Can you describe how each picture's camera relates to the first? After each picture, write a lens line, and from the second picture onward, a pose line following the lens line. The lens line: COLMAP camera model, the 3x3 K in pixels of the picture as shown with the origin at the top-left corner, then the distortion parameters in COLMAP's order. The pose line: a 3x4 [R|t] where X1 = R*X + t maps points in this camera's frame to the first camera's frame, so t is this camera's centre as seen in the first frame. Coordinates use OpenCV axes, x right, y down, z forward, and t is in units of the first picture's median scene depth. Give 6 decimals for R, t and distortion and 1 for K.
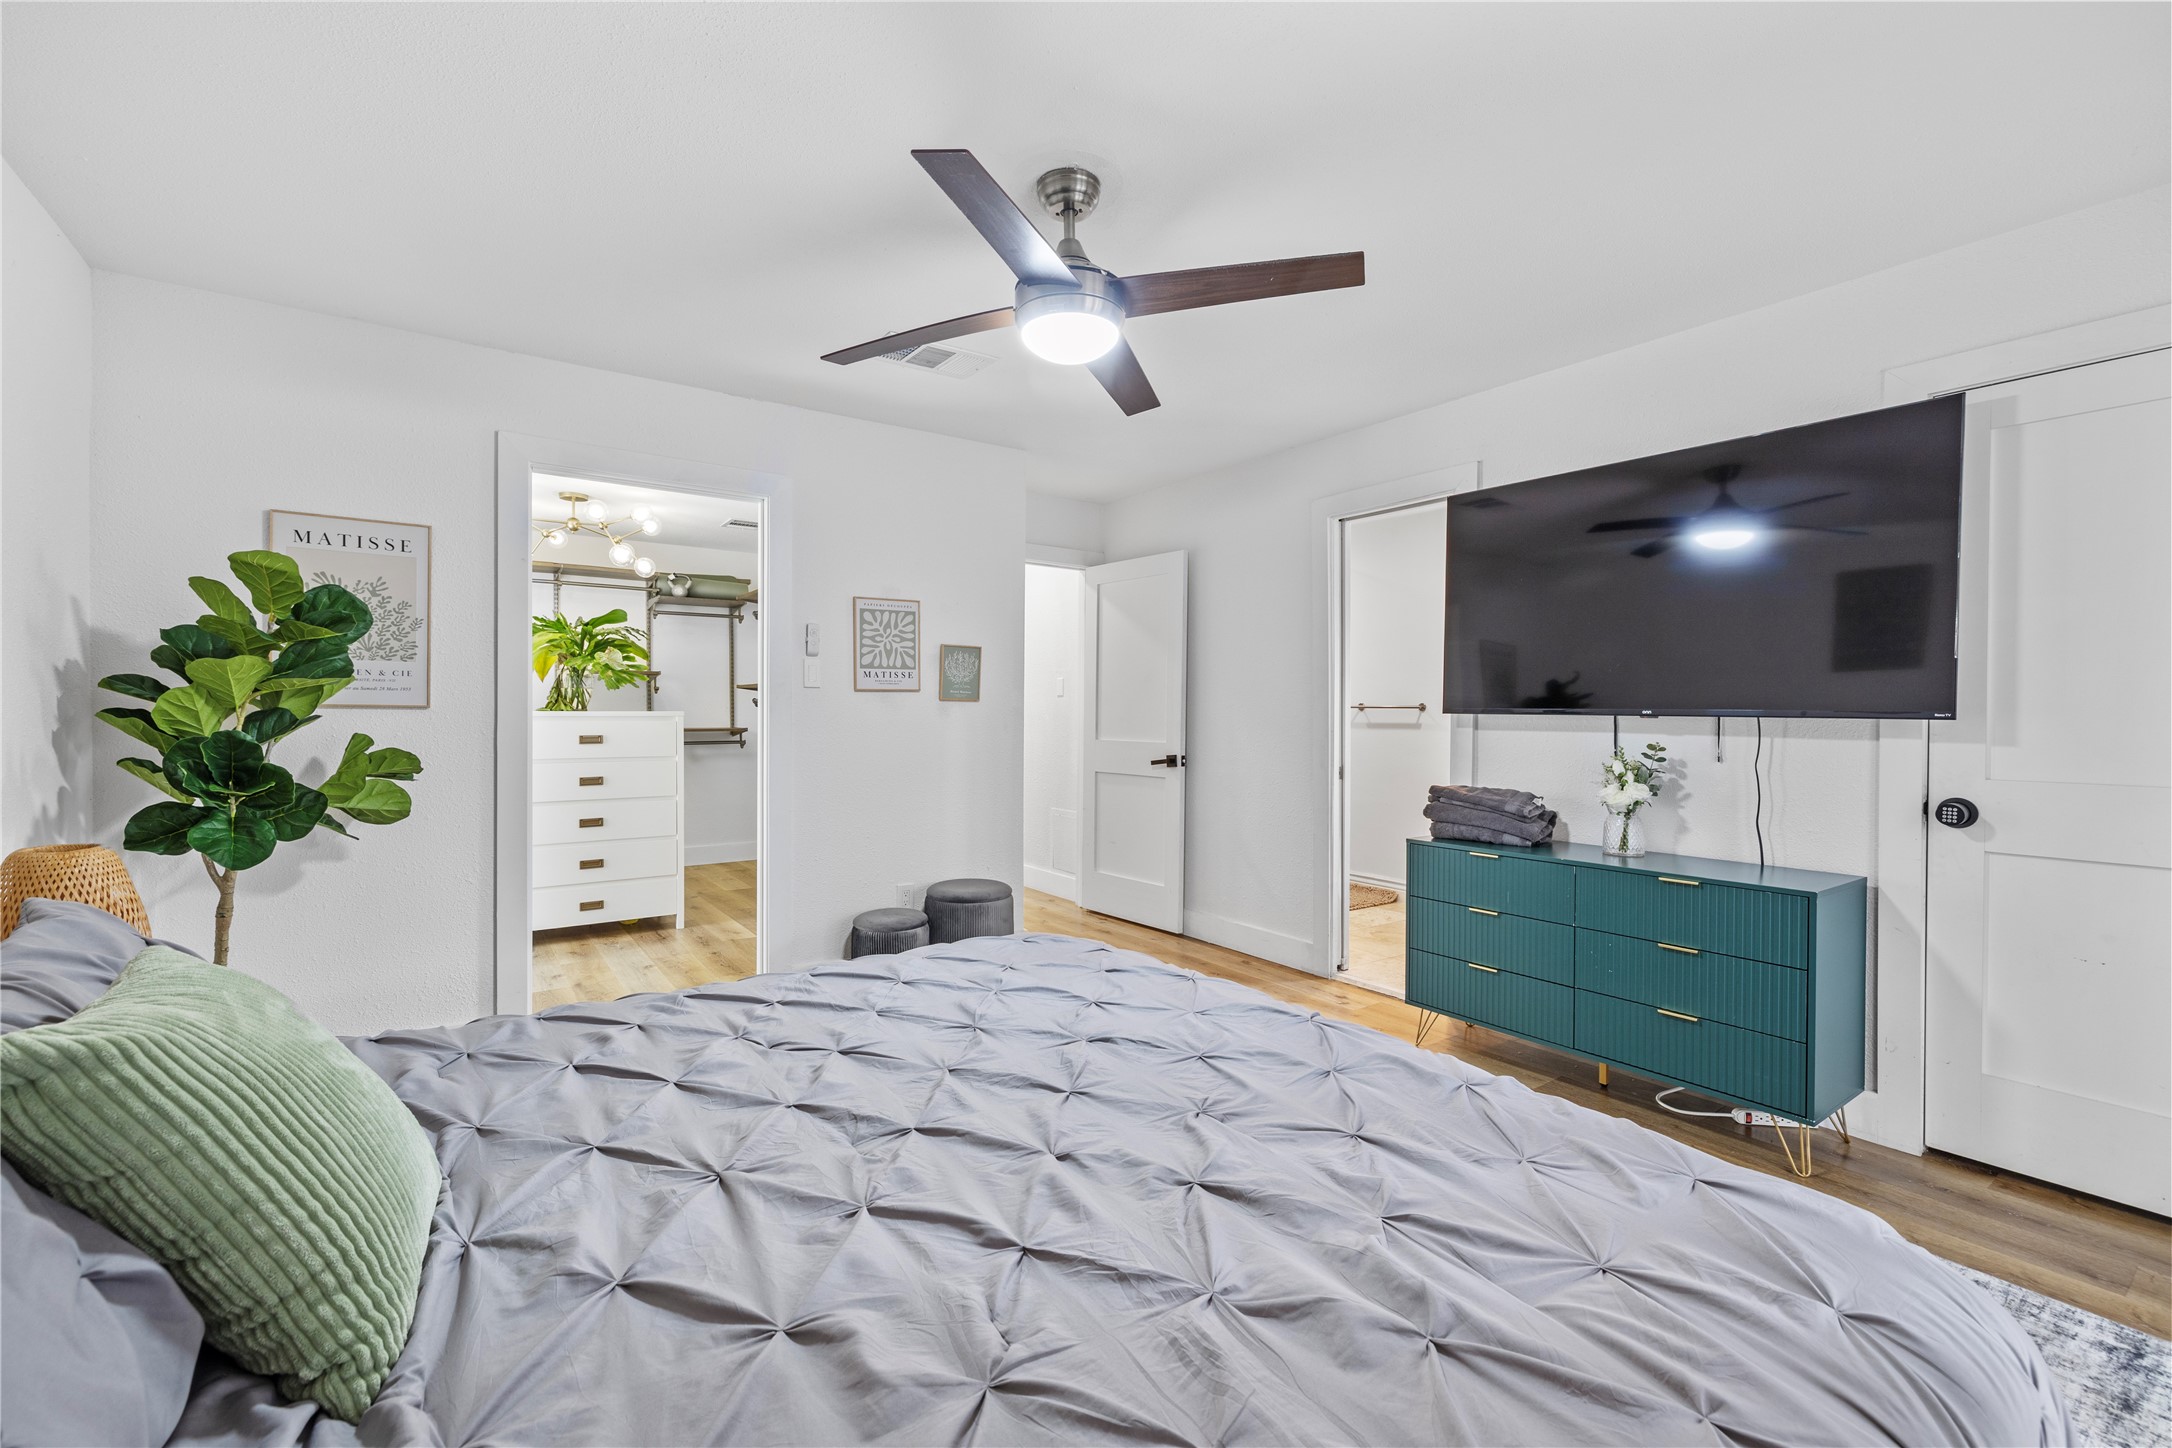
lens RADIAL K [[918.6, 0, 1090.8], [0, 918.6, 732.2], [0, 0, 1]] dist [-0.000806, 0.000706]
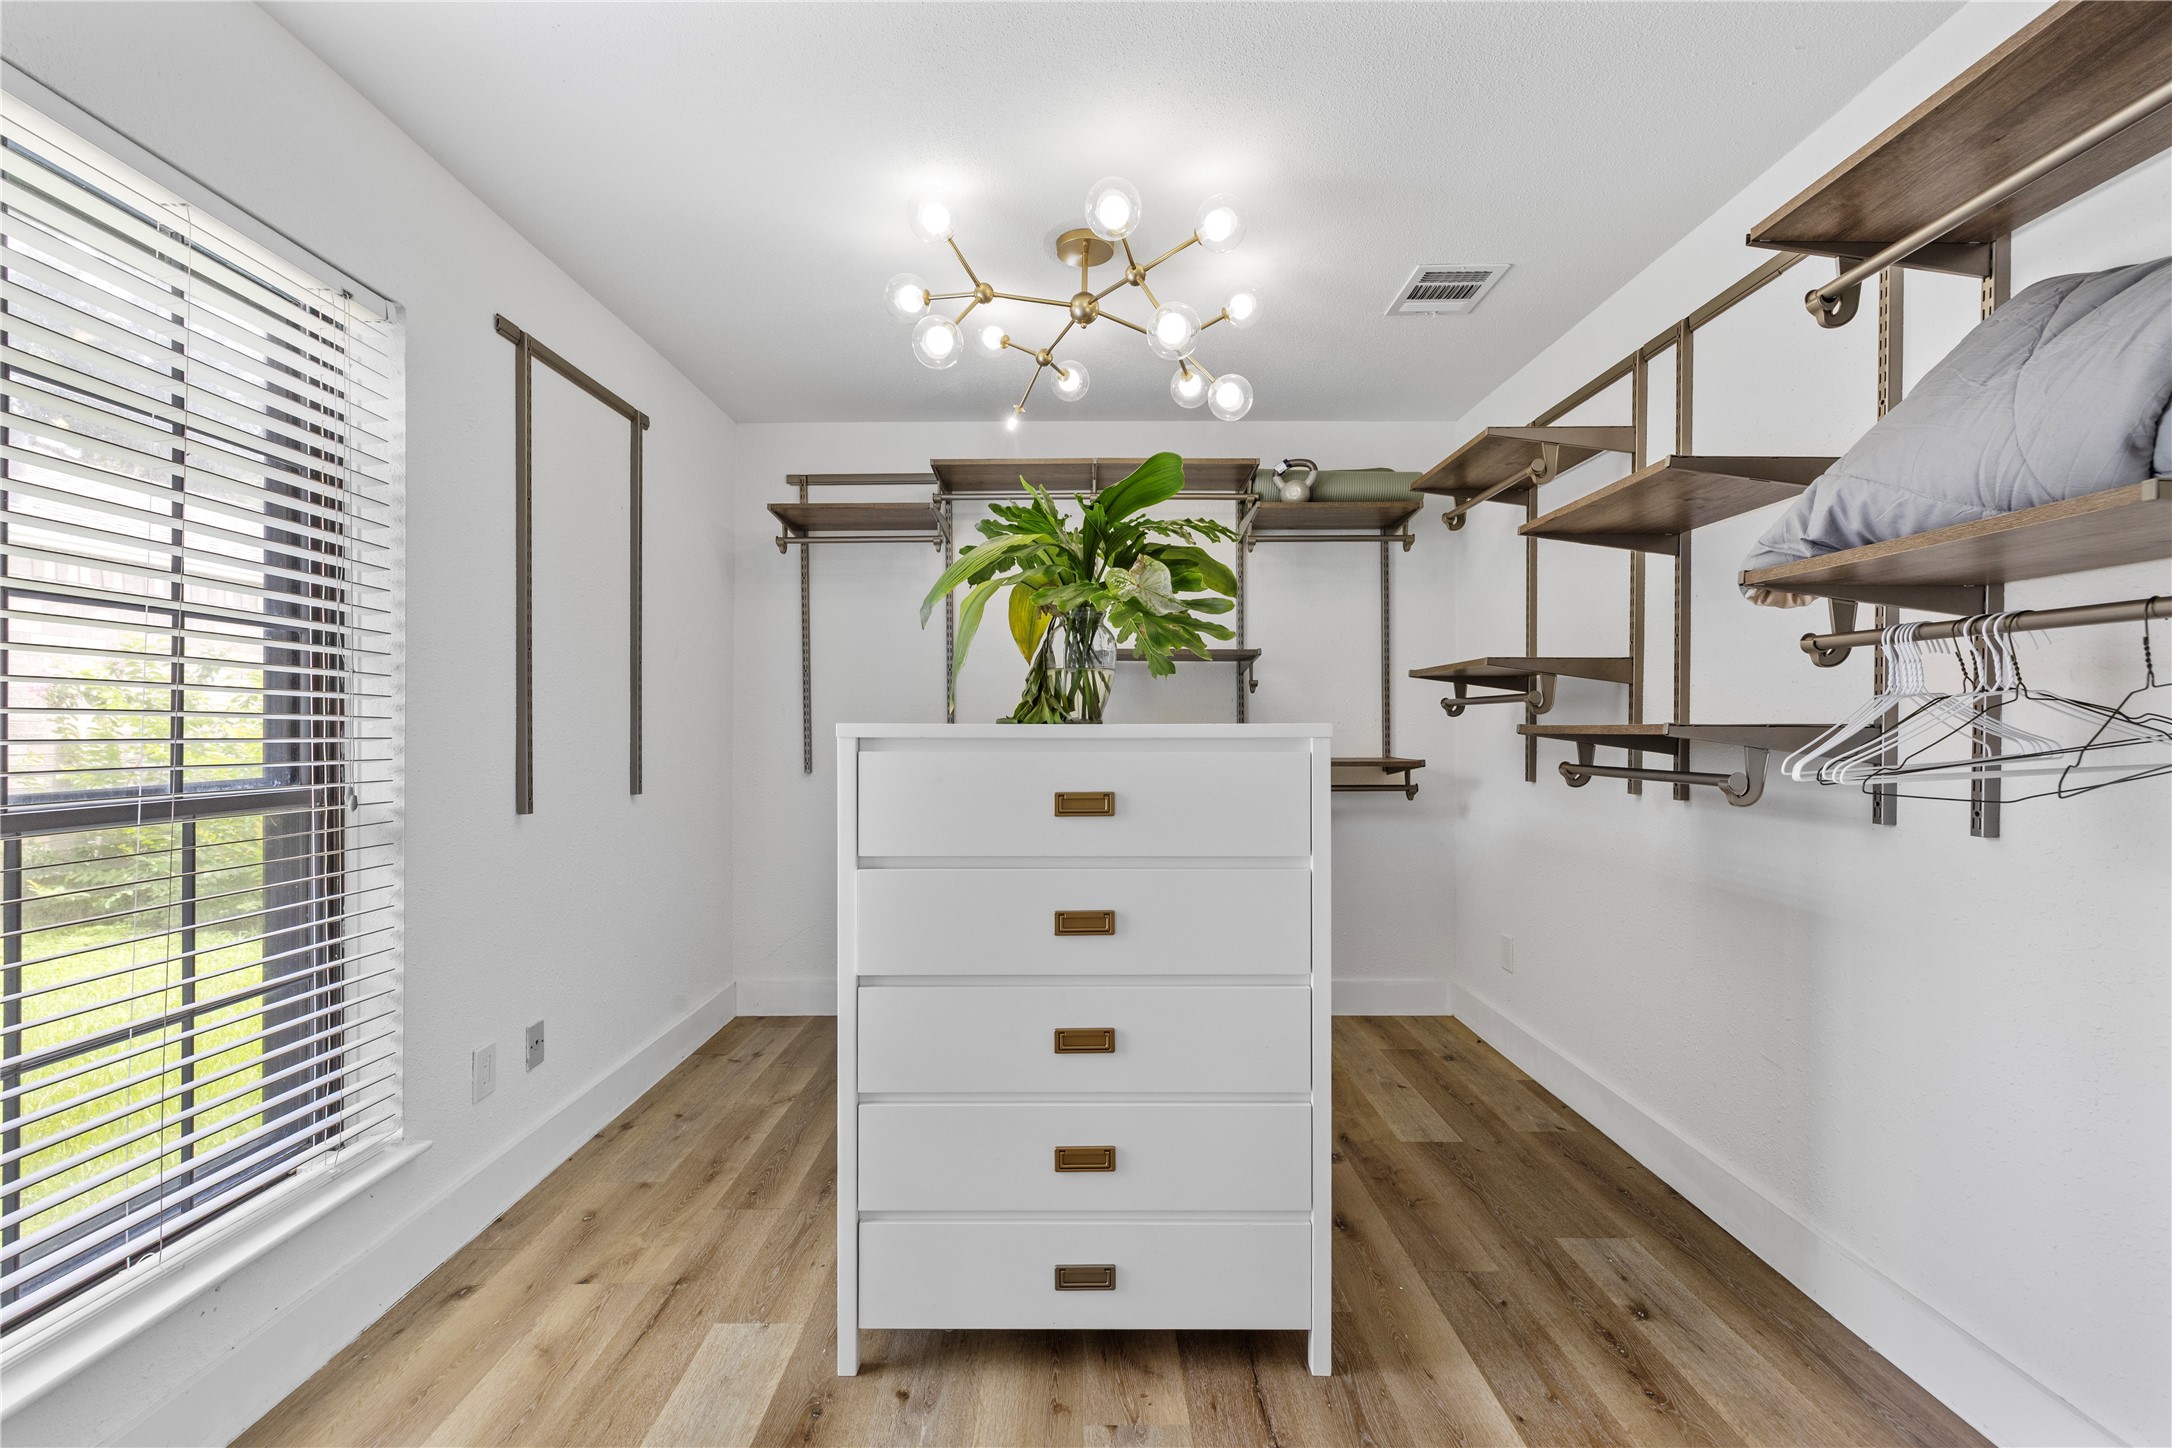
lens RADIAL K [[918.6, 0, 1083.3], [0, 918.6, 736.0], [0, 0, 1]] dist [-0.000806, 0.000706]
pose [[0.813001, -0.004238, -0.582247, -0.314176], [-0.005357, 0.999877, -0.014758, -0.012009], [0.582238, 0.015117, 0.812878, 0.659980]]
